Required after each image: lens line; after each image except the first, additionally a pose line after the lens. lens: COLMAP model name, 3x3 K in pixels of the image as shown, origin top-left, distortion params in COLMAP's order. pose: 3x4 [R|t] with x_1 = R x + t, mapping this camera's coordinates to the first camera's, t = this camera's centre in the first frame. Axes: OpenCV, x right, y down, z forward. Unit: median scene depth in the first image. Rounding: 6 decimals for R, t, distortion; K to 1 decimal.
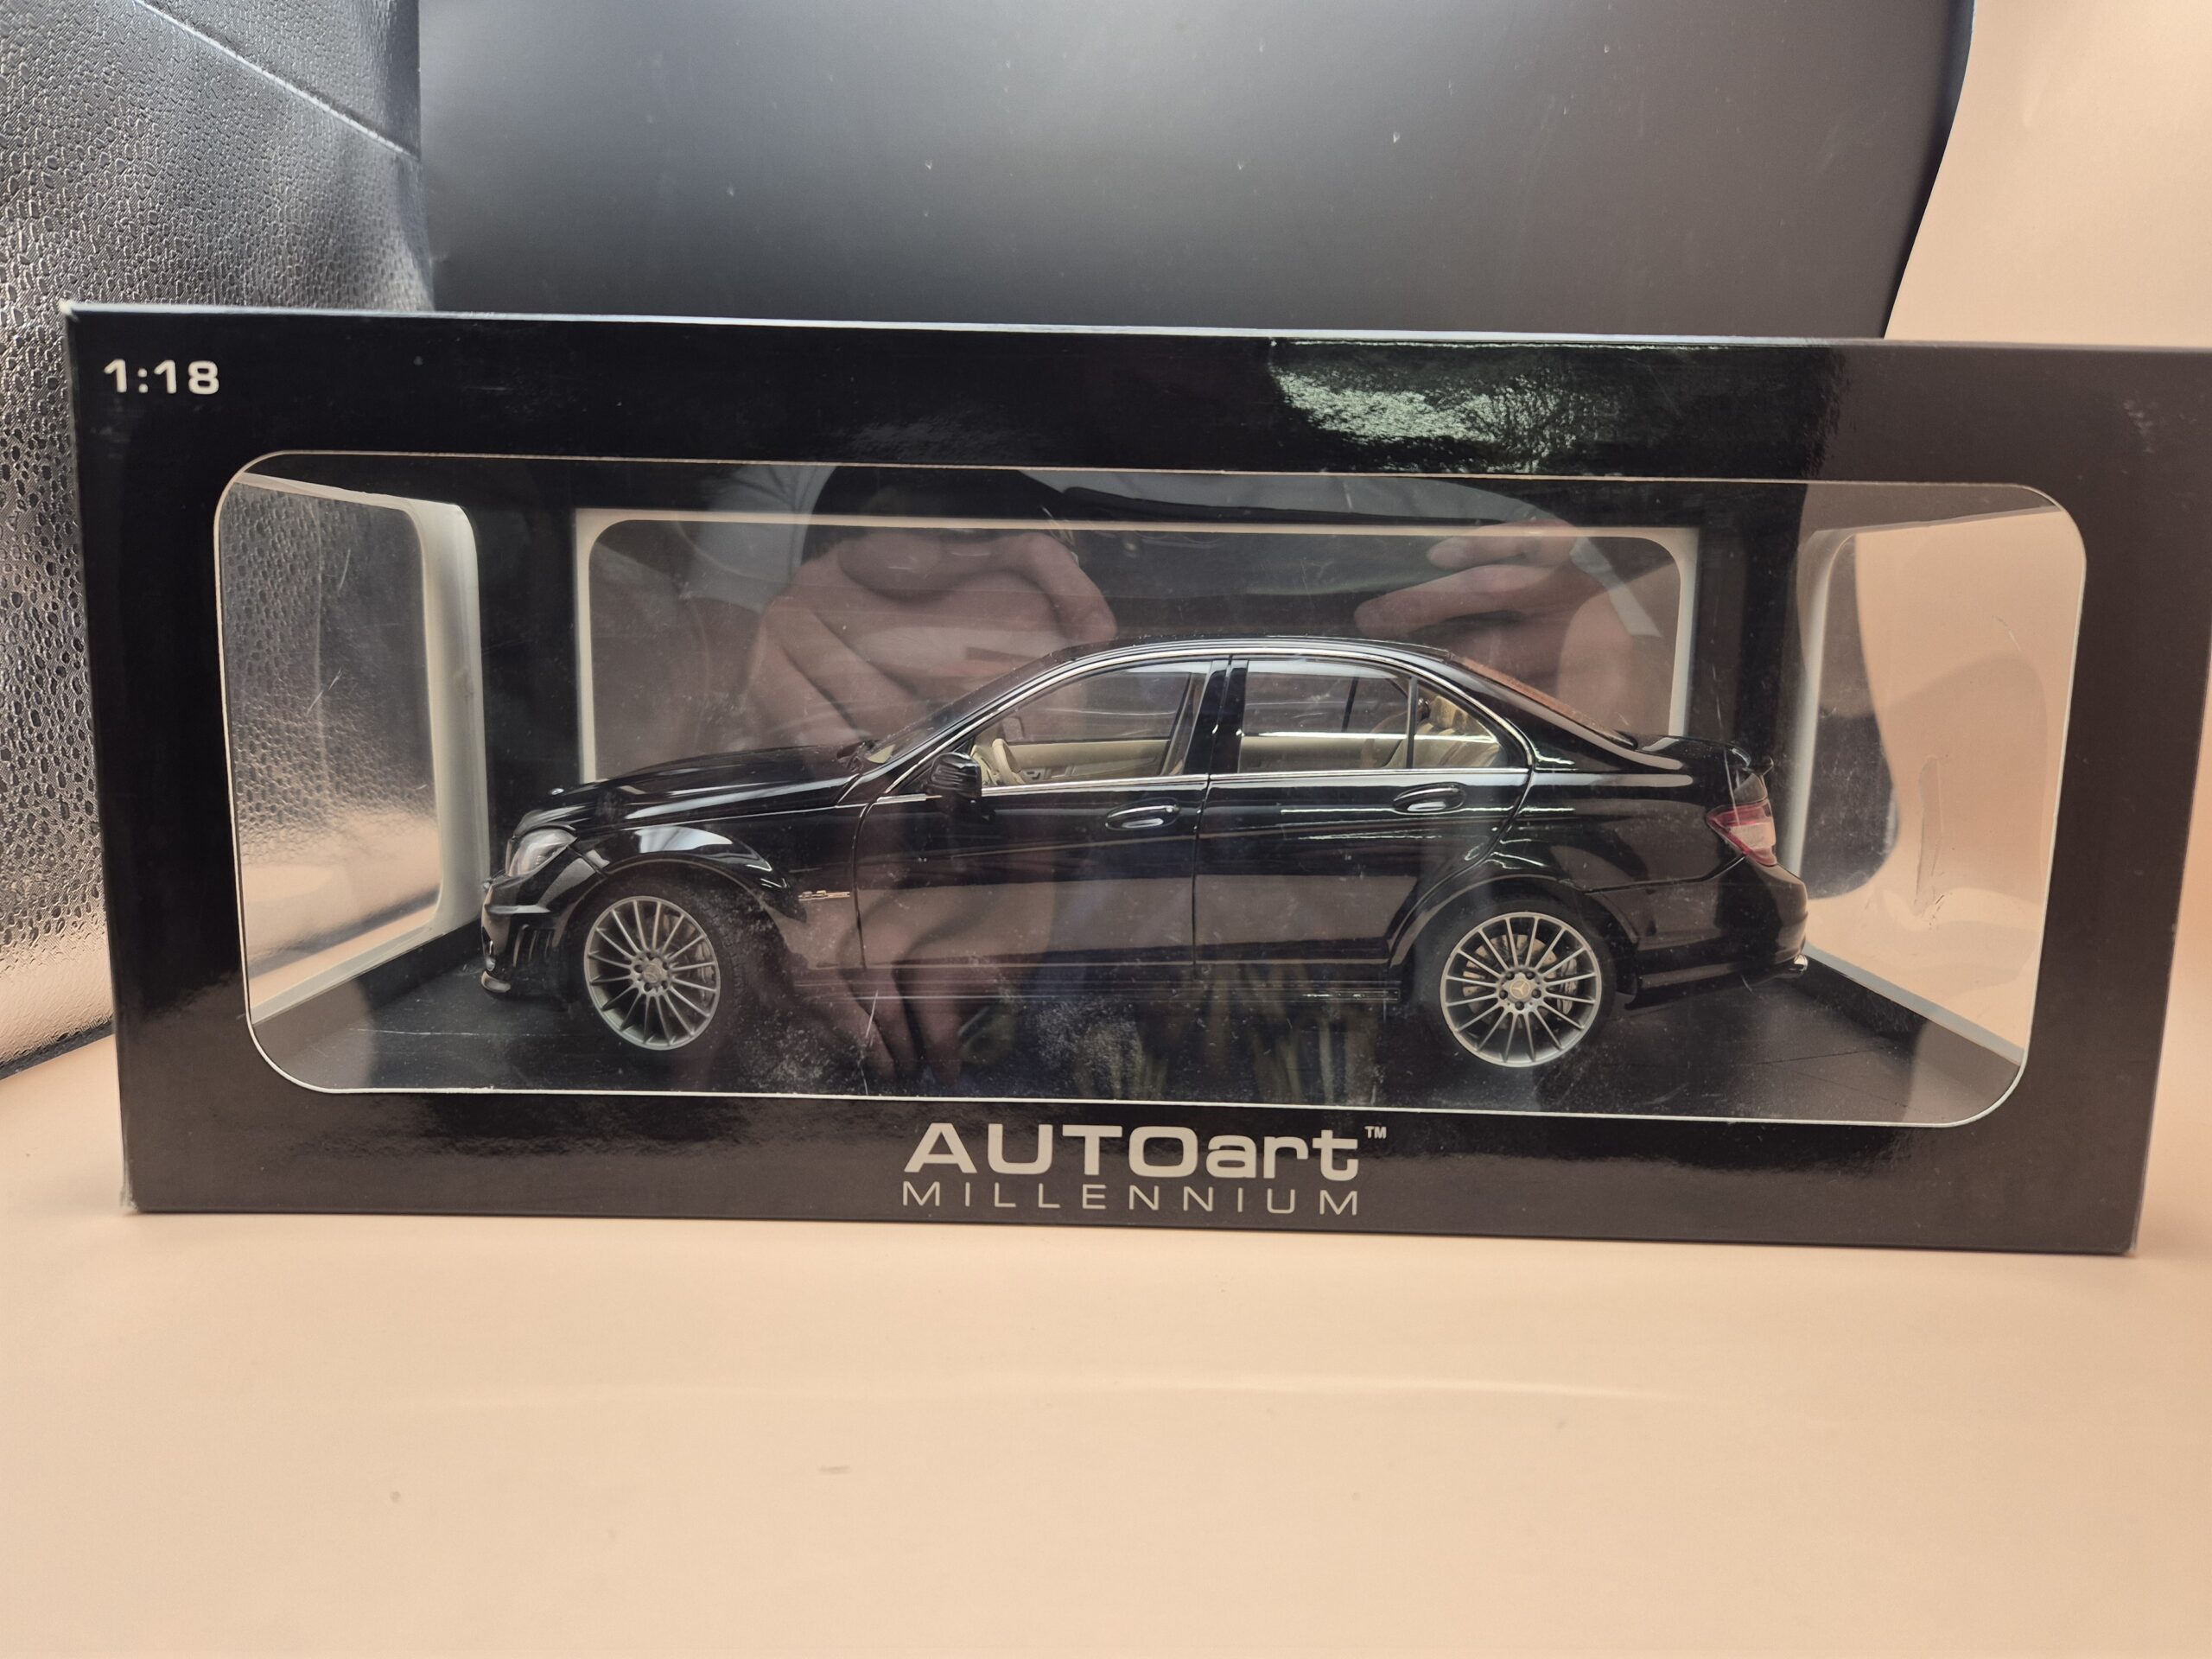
lens RADIAL K [[1461.2, 0, 1135.5], [0, 1461.2, 831.0], [0, 0, 1]] dist [0.003385, 0.000918]
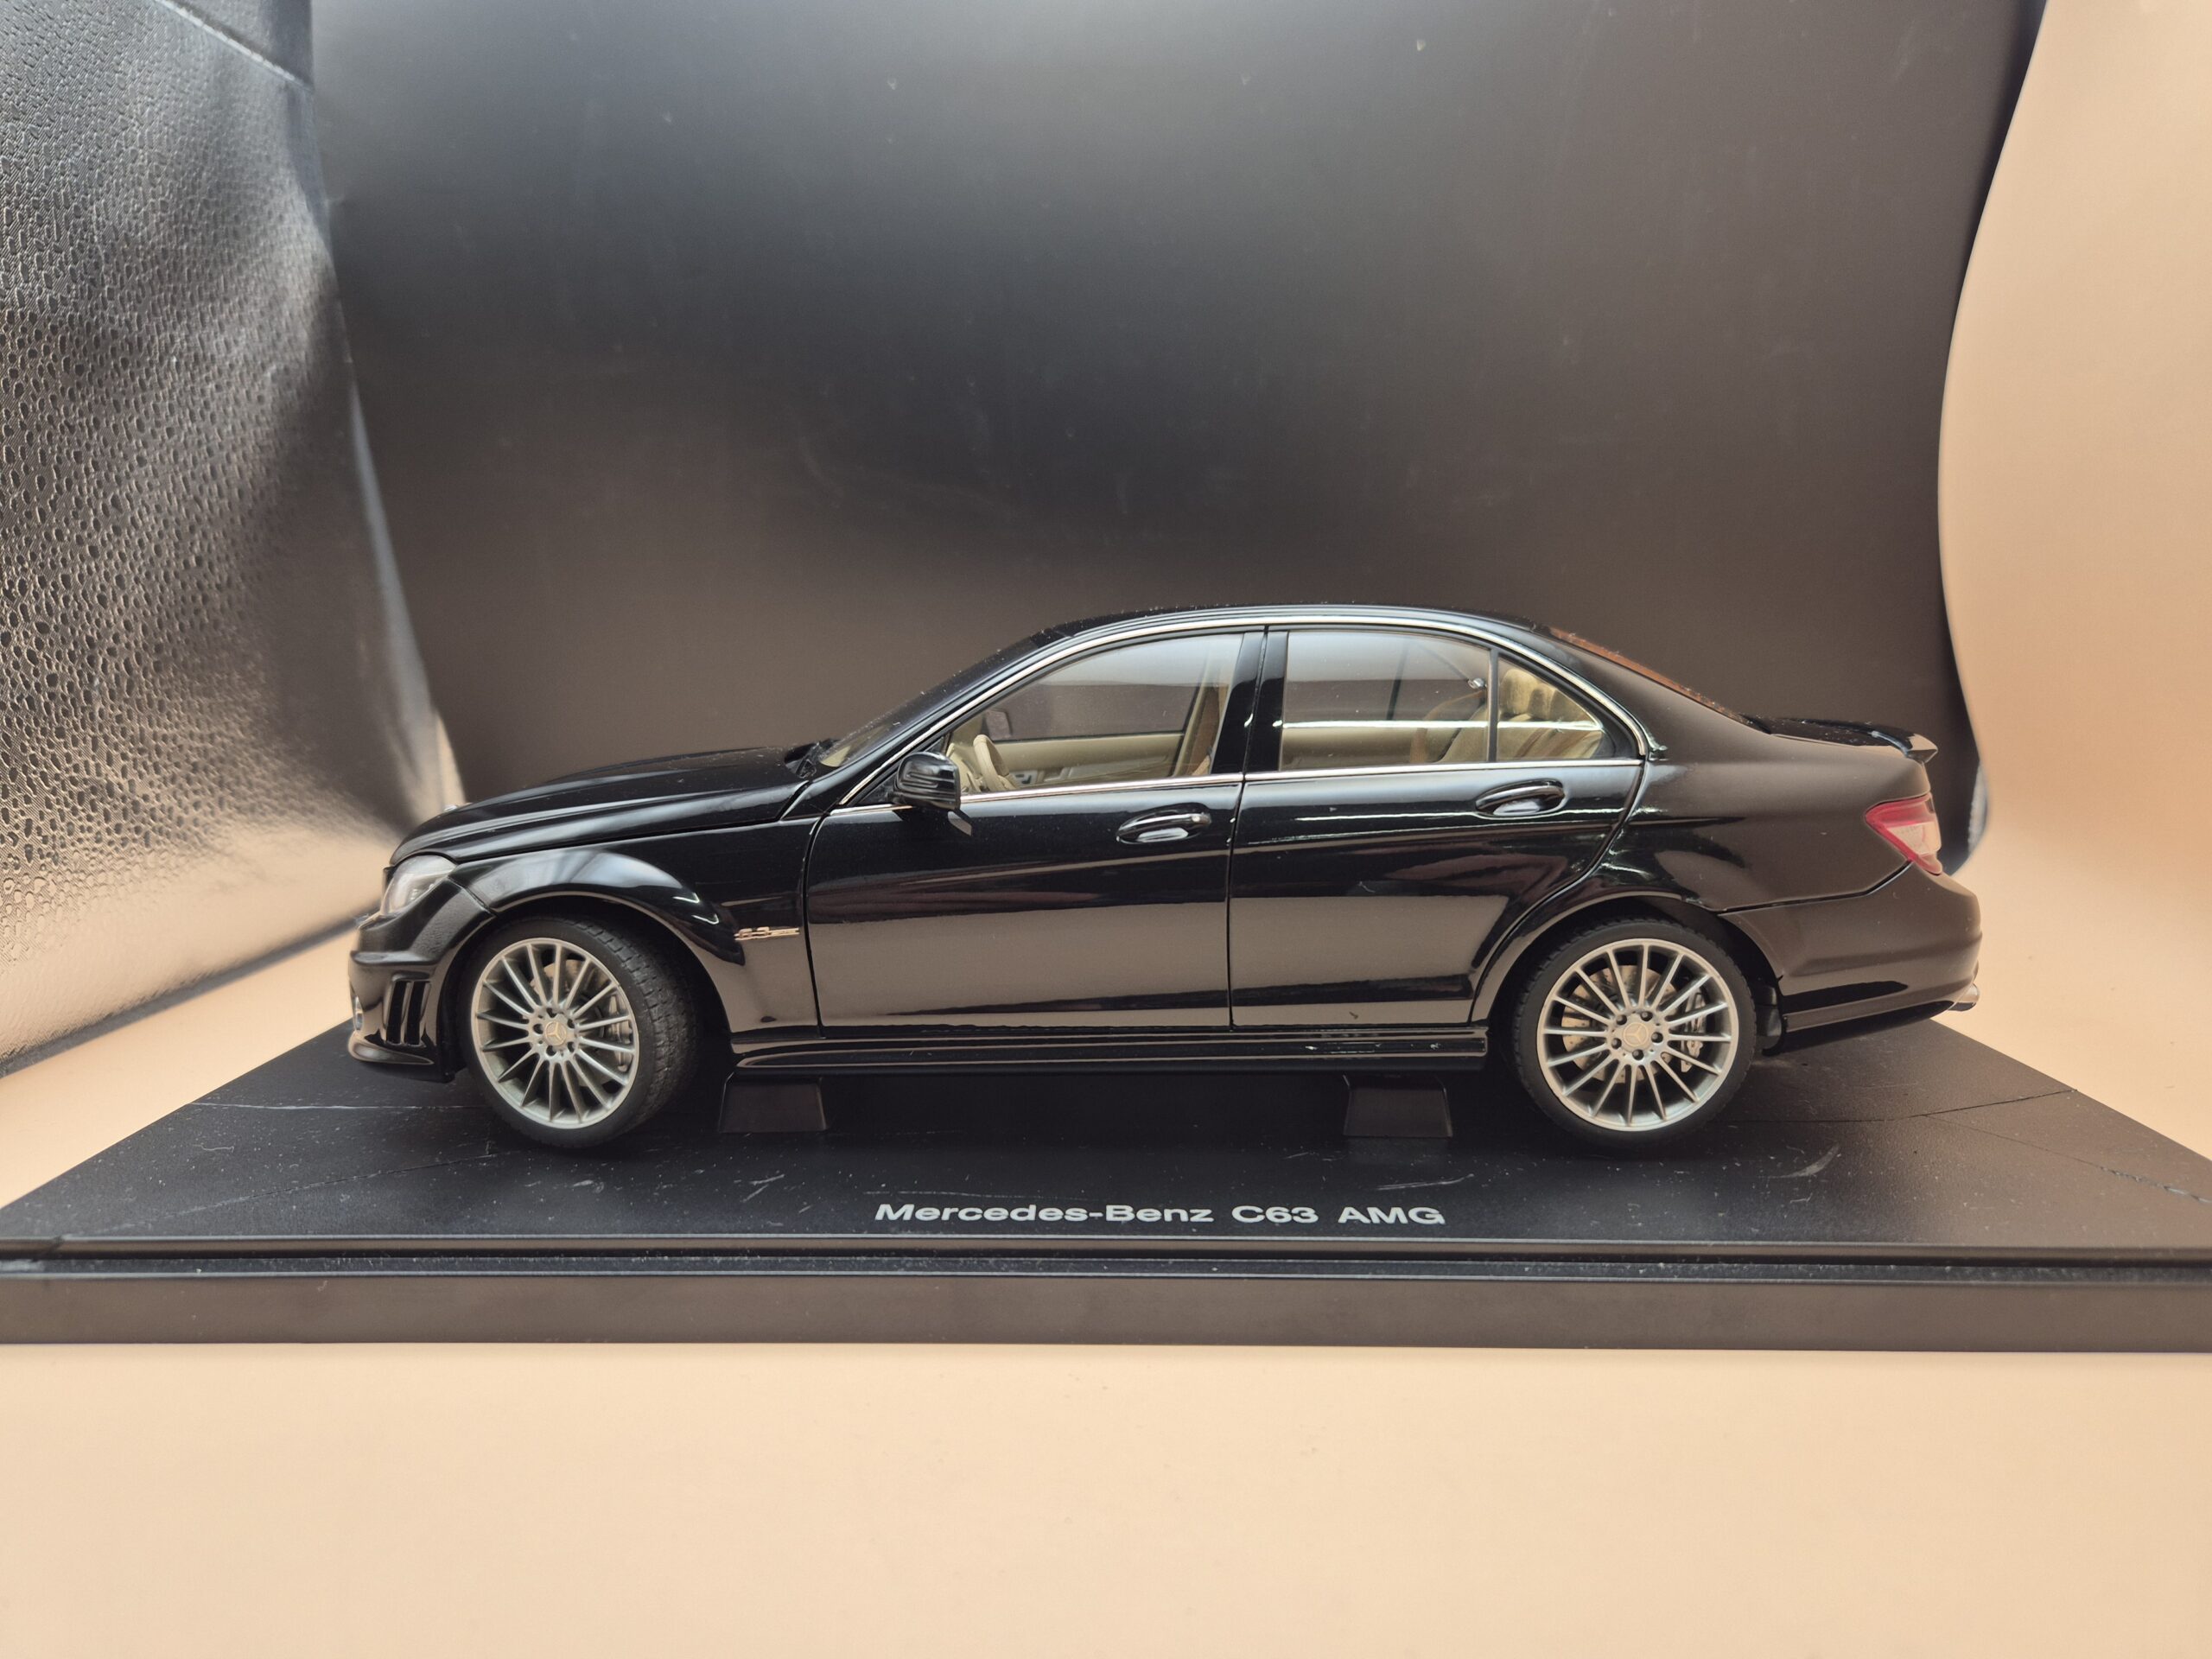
lens RADIAL K [[1487.2, 0, 1105.6], [0, 1487.2, 864.9], [0, 0, 1]] dist [0.013992, -0.027503]
pose [[0.999855, -0.014863, -0.008297, -0.016329], [0.015048, 0.999630, 0.022648, -0.006073], [0.007957, -0.022770, 0.999709, 0.136553]]
